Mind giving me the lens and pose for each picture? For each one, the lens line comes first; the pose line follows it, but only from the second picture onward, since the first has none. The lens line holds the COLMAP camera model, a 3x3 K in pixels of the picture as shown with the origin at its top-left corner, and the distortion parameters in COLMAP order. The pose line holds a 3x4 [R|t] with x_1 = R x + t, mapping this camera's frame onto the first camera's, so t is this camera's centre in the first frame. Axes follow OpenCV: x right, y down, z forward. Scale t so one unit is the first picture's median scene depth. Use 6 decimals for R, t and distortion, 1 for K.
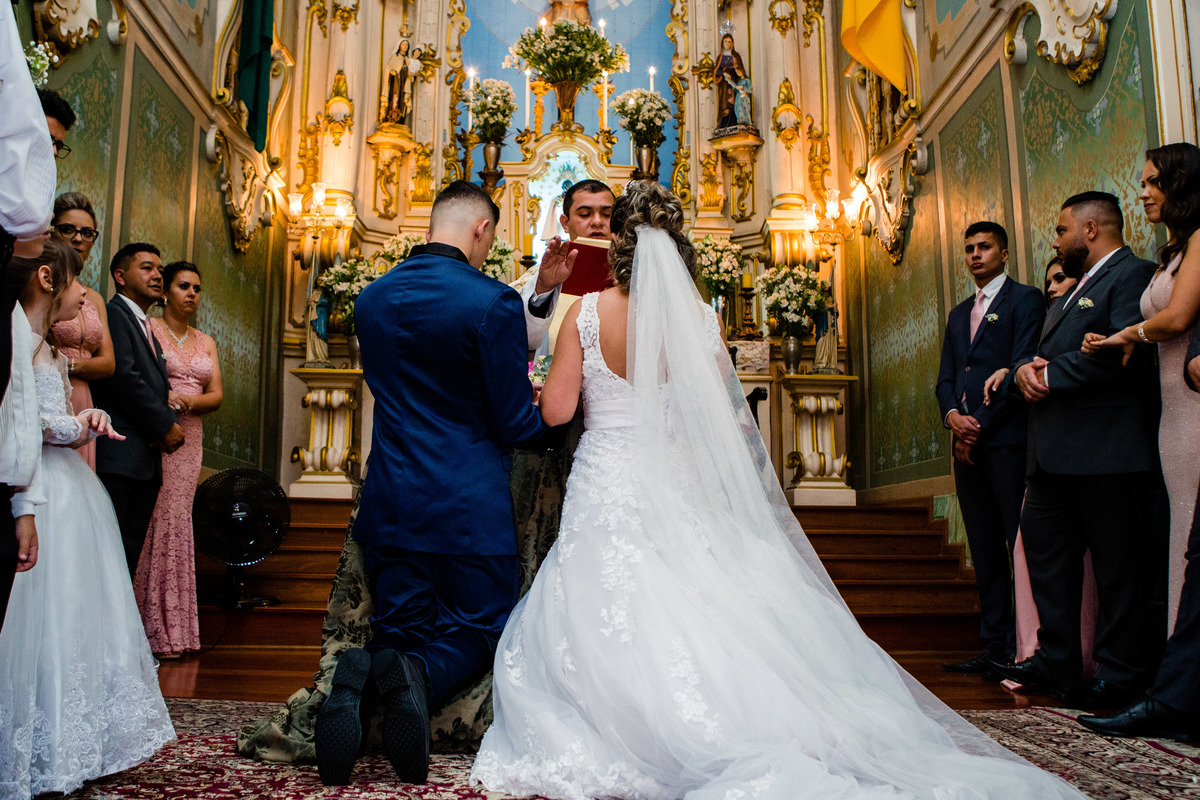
lens RADIAL K [[1138.6, 0, 591.4], [0, 1138.6, 342.9], [0, 0, 1]] dist [-0.120088, 0.081557]
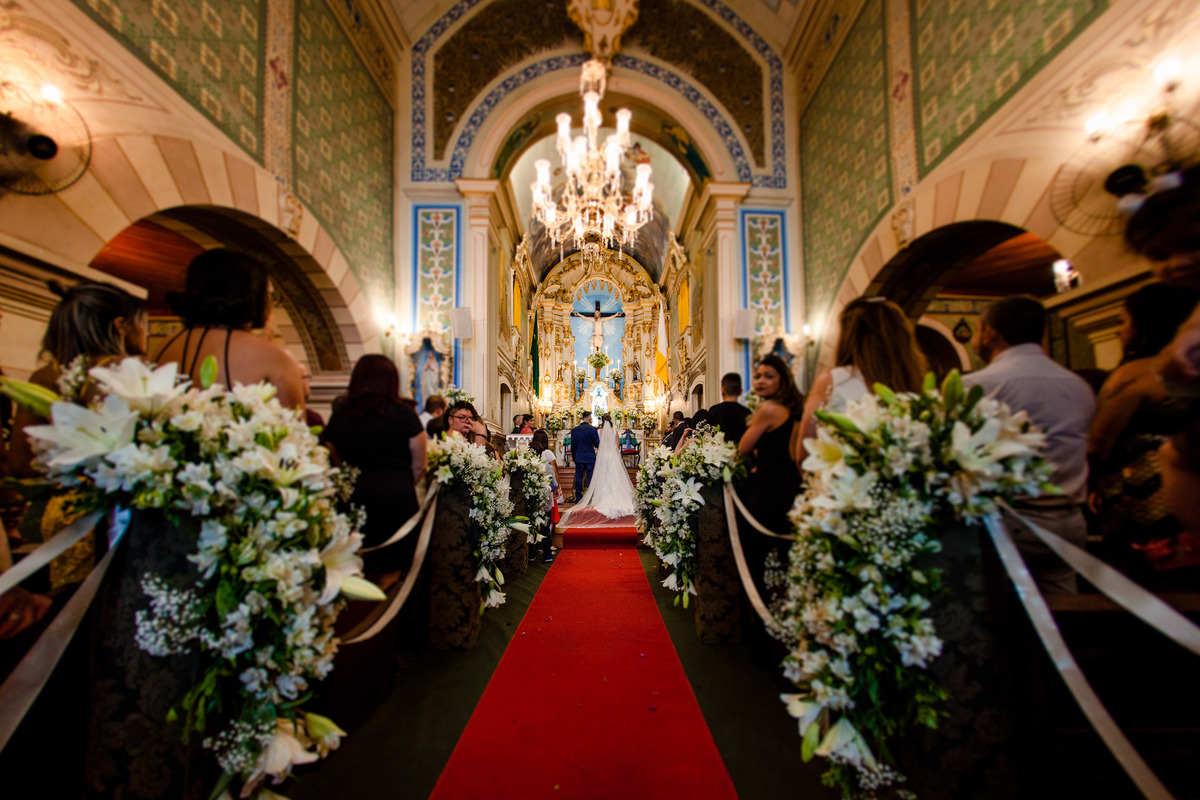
lens RADIAL K [[416.8, 0, 602.9], [0, 416.8, 427.3], [0, 0, 1]] dist [-0.000614, -0.000025]
pose [[0.999890, -0.013469, -0.006172, 0.002384], [0.013880, 0.997293, 0.072210, -0.134207], [0.005182, -0.072288, 0.997370, -0.663309]]
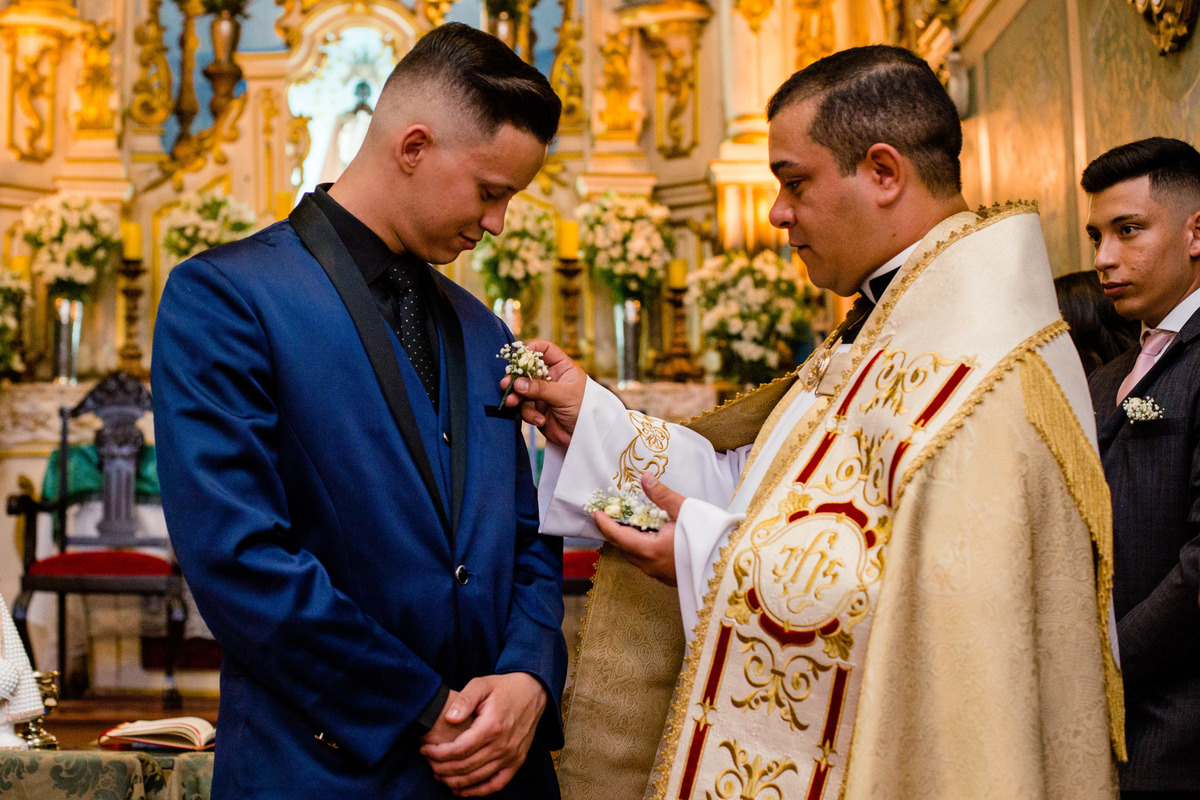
lens RADIAL K [[2093.9, 0, 504.1], [0, 2093.9, 398.3], [0, 0, 1]] dist [-0.130853, -0.049671]
pose [[0.999941, -0.008726, -0.006503, 0.058617], [0.009190, 0.997133, 0.075115, -0.072047], [0.005829, -0.075171, 0.997154, -0.023539]]
